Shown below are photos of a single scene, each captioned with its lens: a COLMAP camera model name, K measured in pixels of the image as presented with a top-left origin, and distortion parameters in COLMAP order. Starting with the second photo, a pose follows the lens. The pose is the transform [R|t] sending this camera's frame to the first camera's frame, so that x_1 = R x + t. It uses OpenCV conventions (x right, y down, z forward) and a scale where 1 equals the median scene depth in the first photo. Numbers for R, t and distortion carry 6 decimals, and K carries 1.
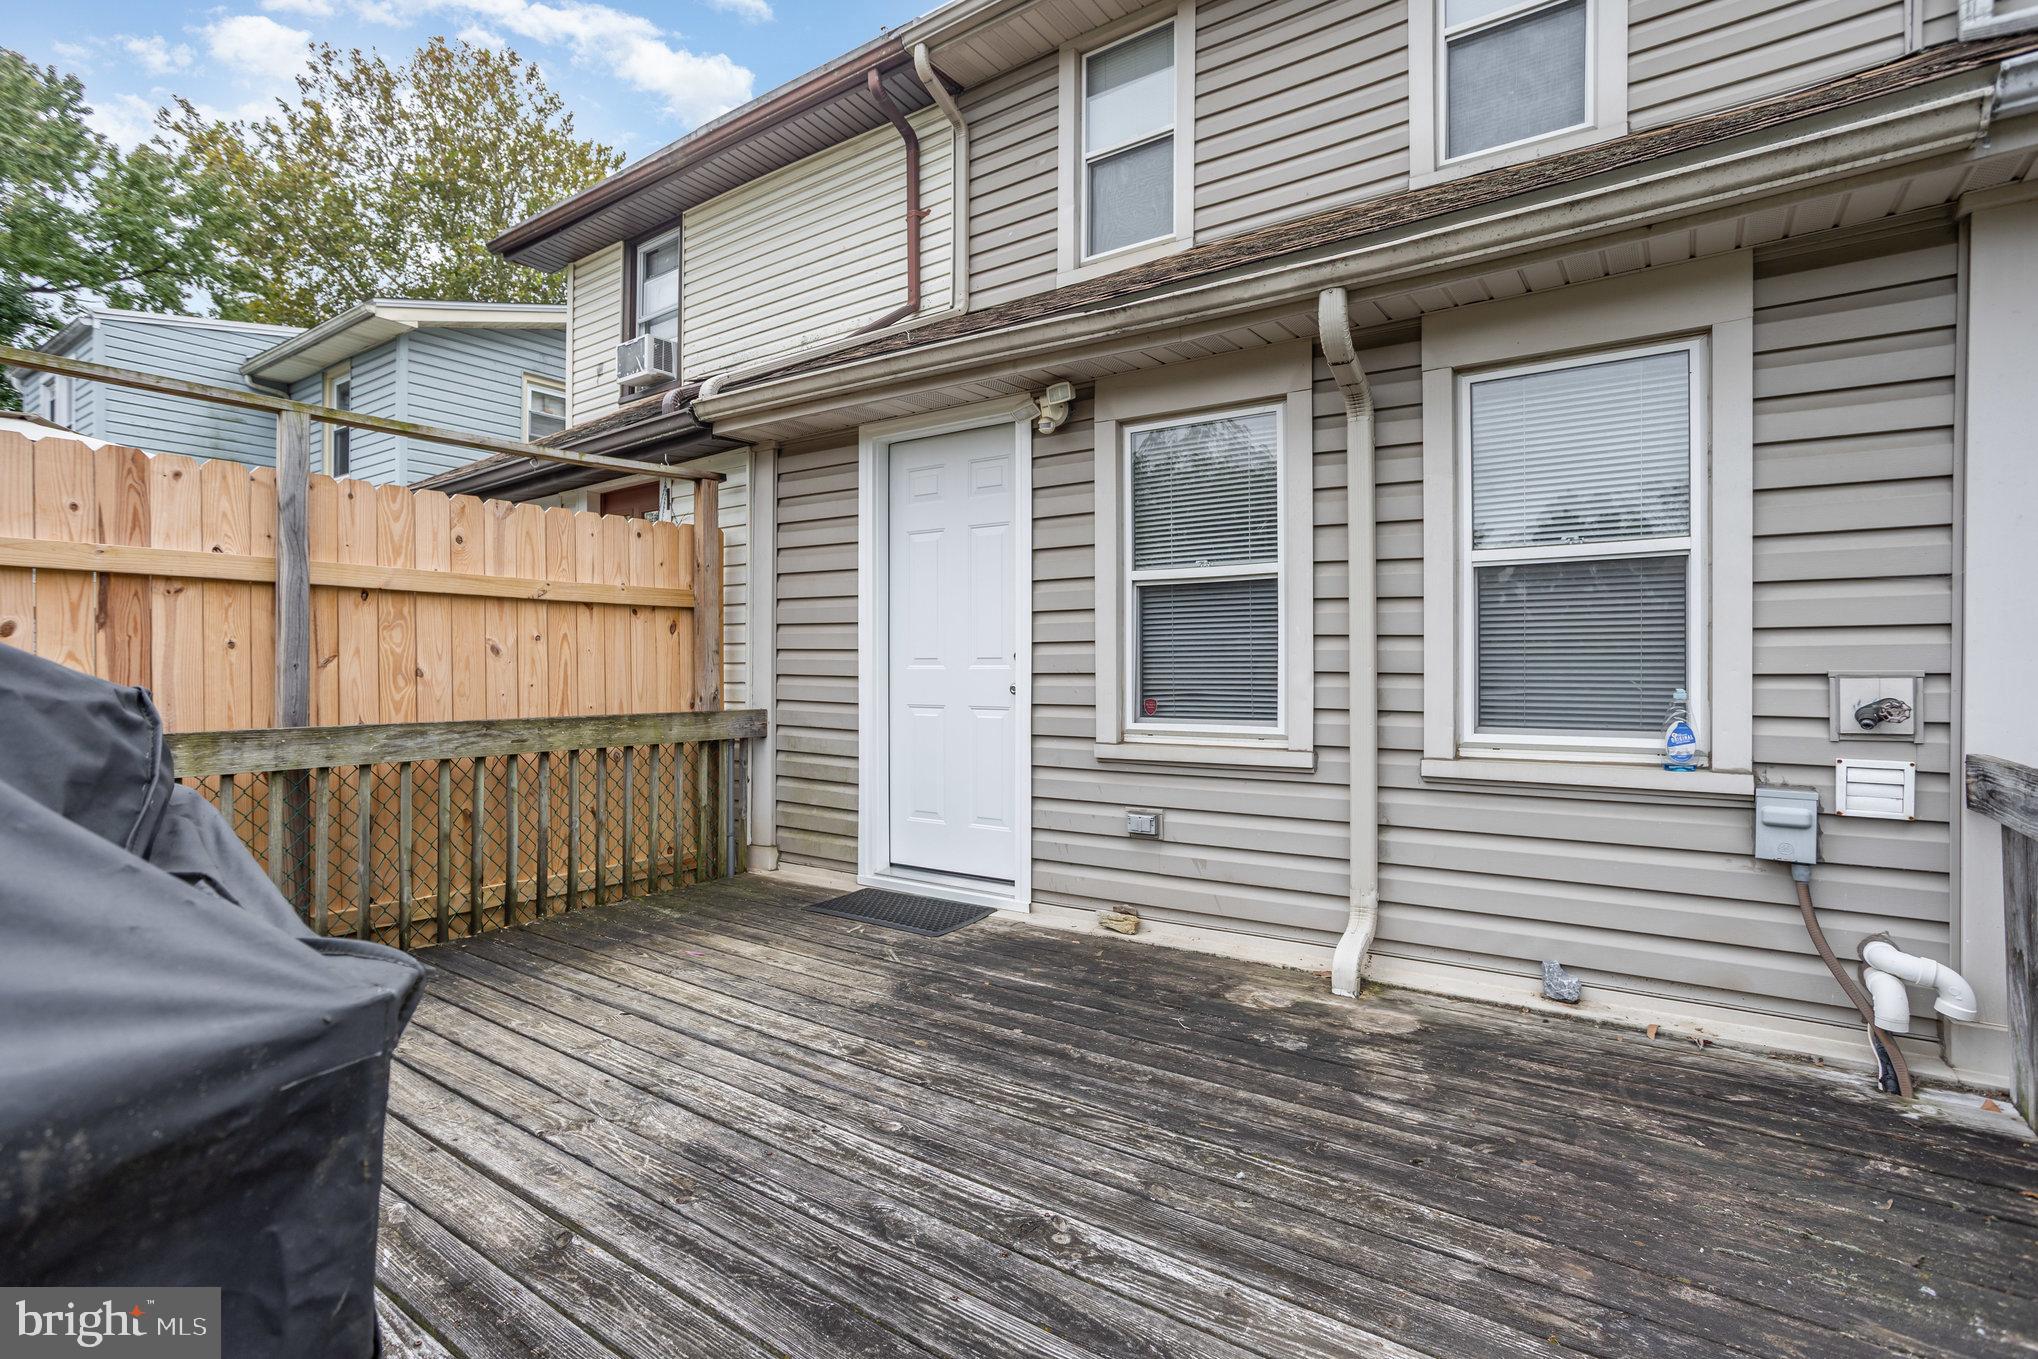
lens RADIAL K [[972.3, 0, 1002.0], [0, 972.3, 676.4], [0, 0, 1]] dist [-0.040056, 0.022972]
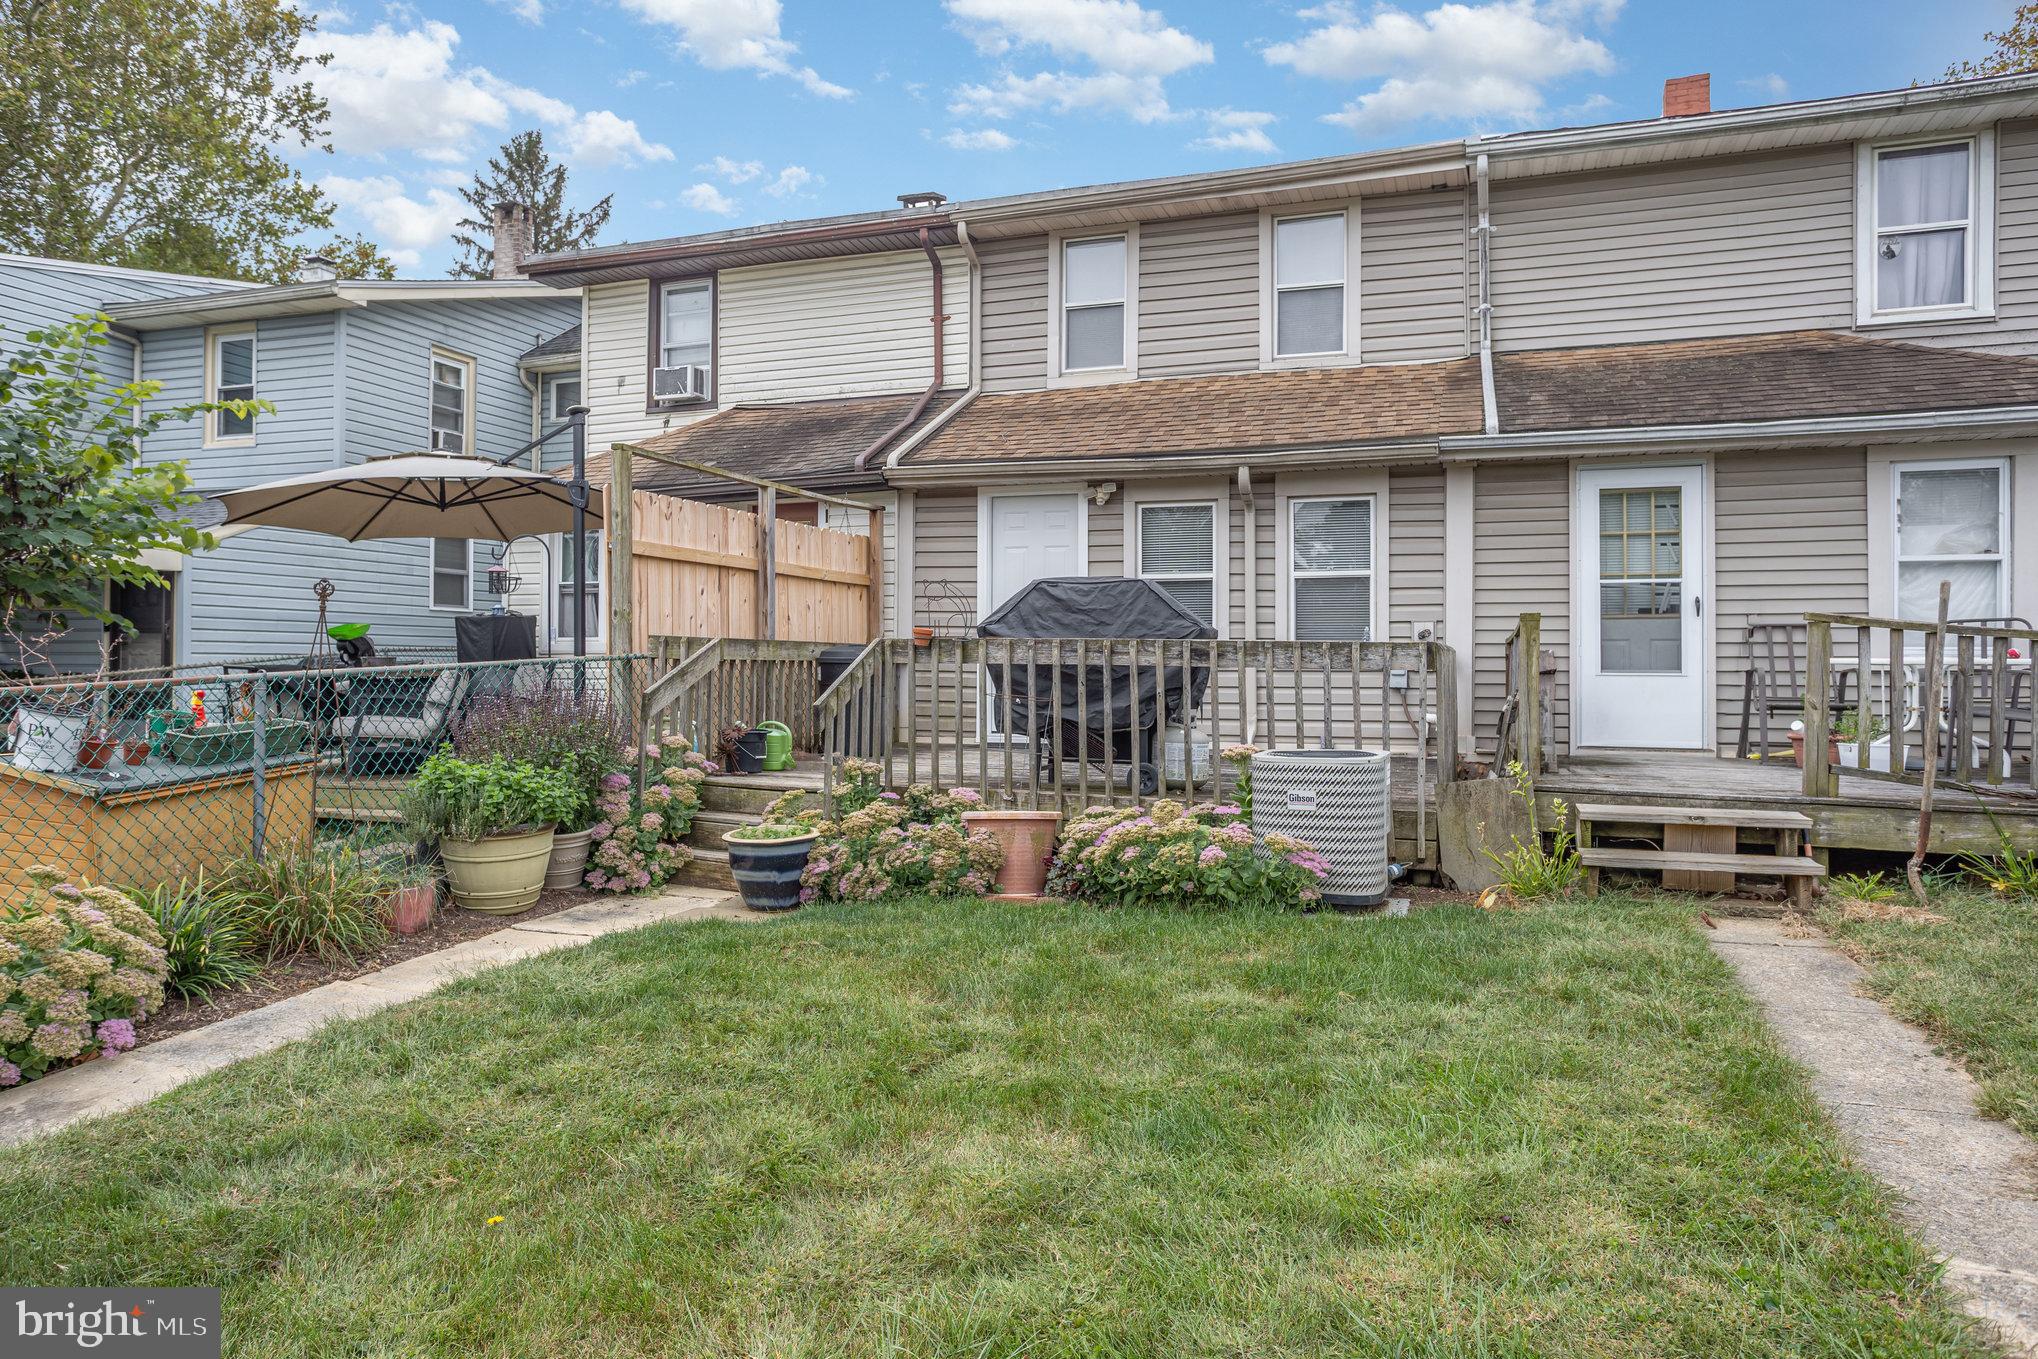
lens RADIAL K [[1378.0, 0, 1019.0], [0, 1378.0, 679.5], [0, 0, 1]] dist [-0.038033, 0.055101]
pose [[0.959367, 0.001442, 0.282159, -0.769443], [-0.001826, 0.999998, 0.001098, 0.092459], [-0.282156, -0.001568, 0.959367, -1.419597]]
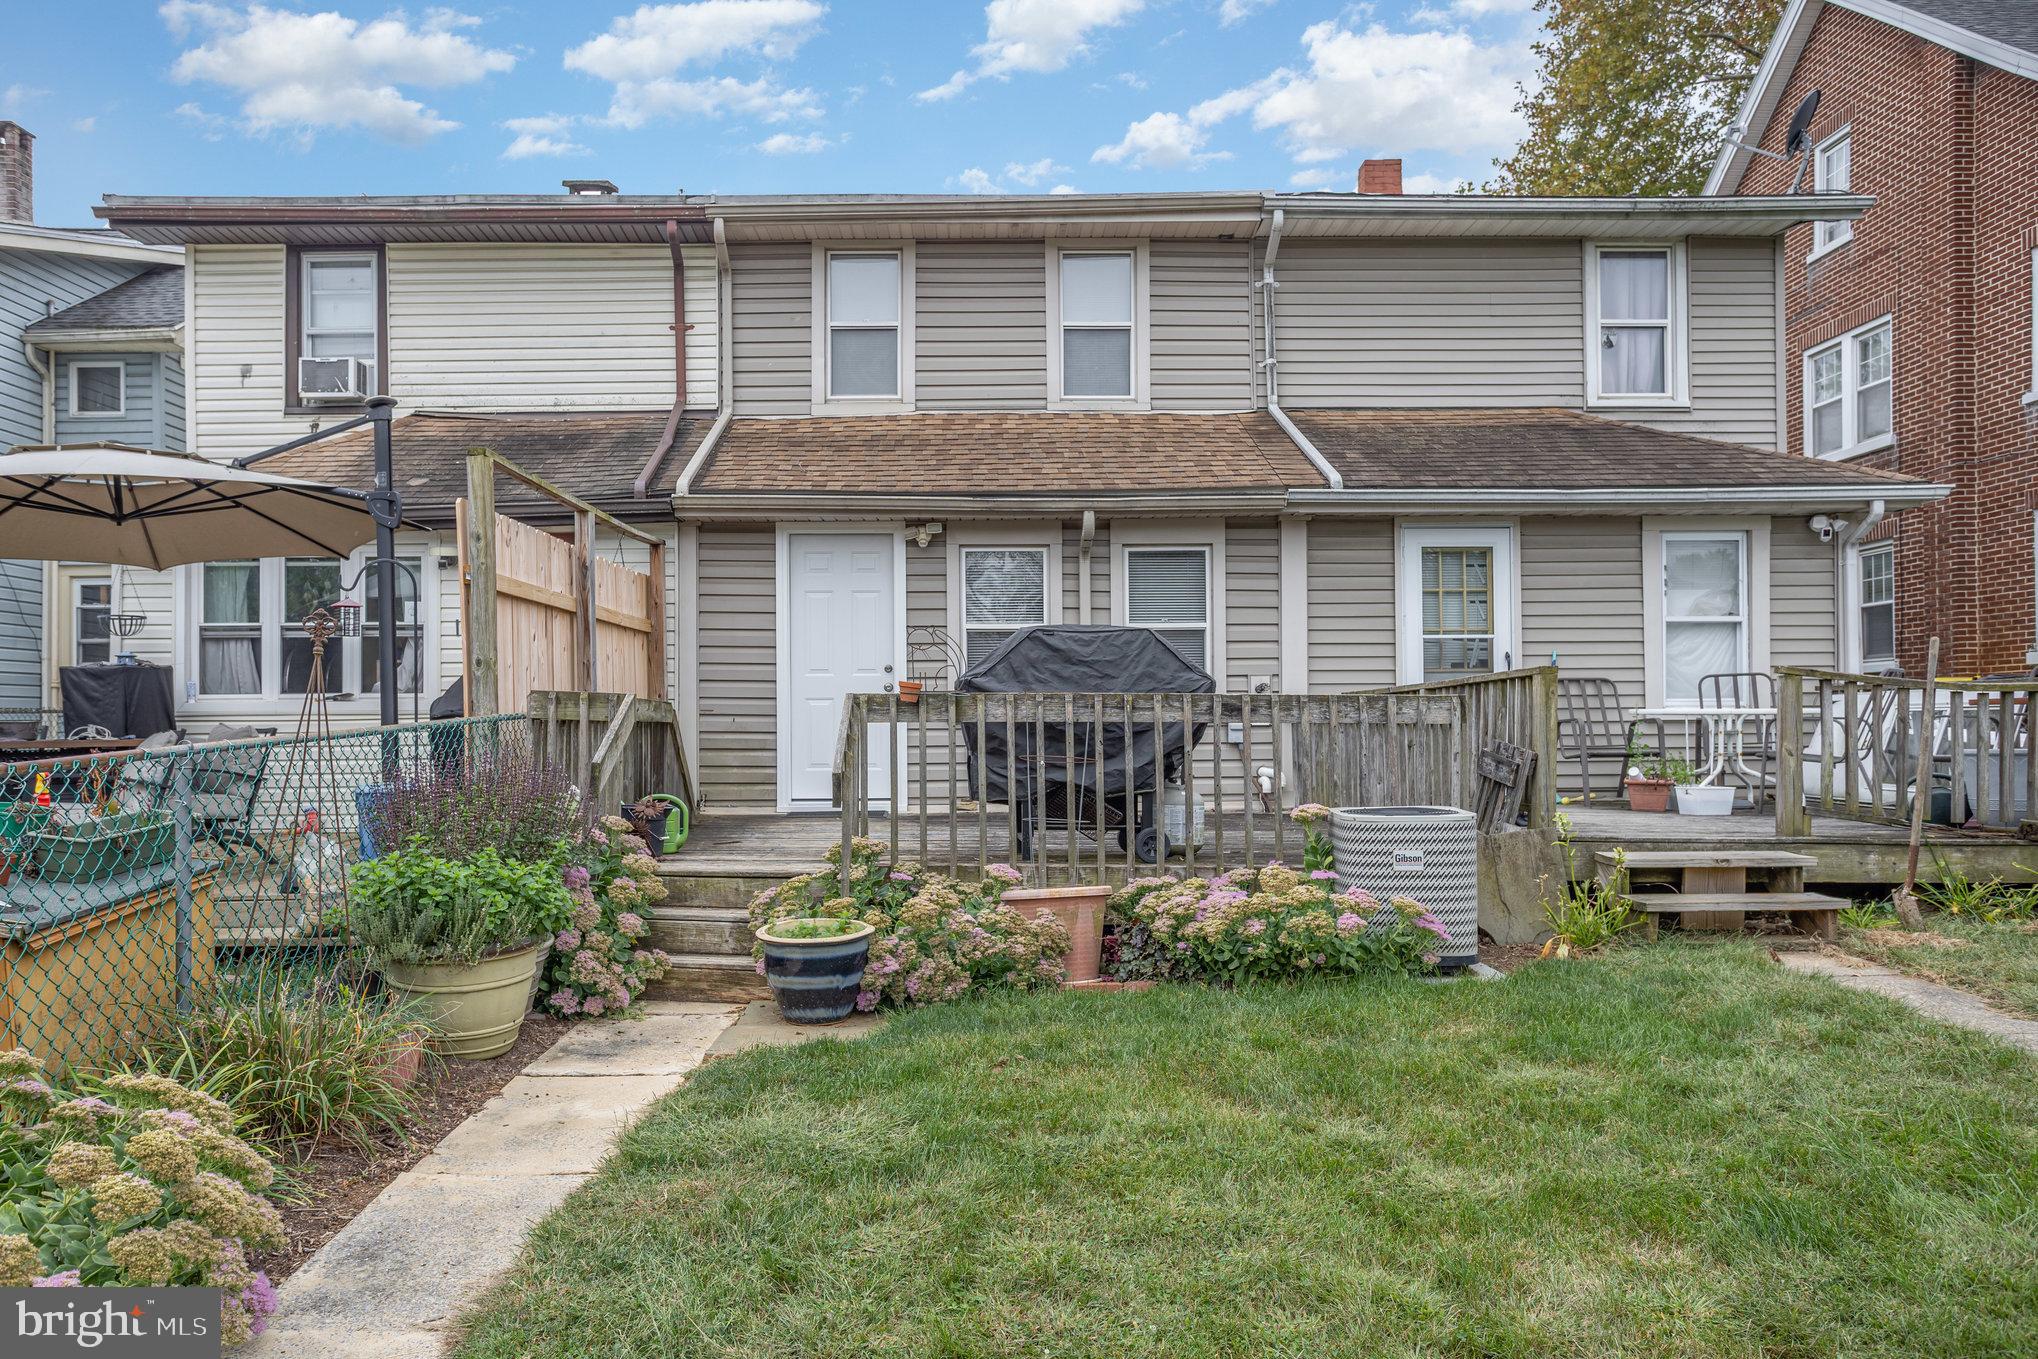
lens RADIAL K [[1434.0, 0, 1021.1], [0, 1434.0, 746.2], [0, 0, 1]] dist [-0.026723, 0.039406]
pose [[0.794858, -0.015173, 0.606606, -1.216545], [0.011633, 0.999885, 0.009767, 0.086877], [-0.606684, -0.000707, 0.794943, -1.063171]]
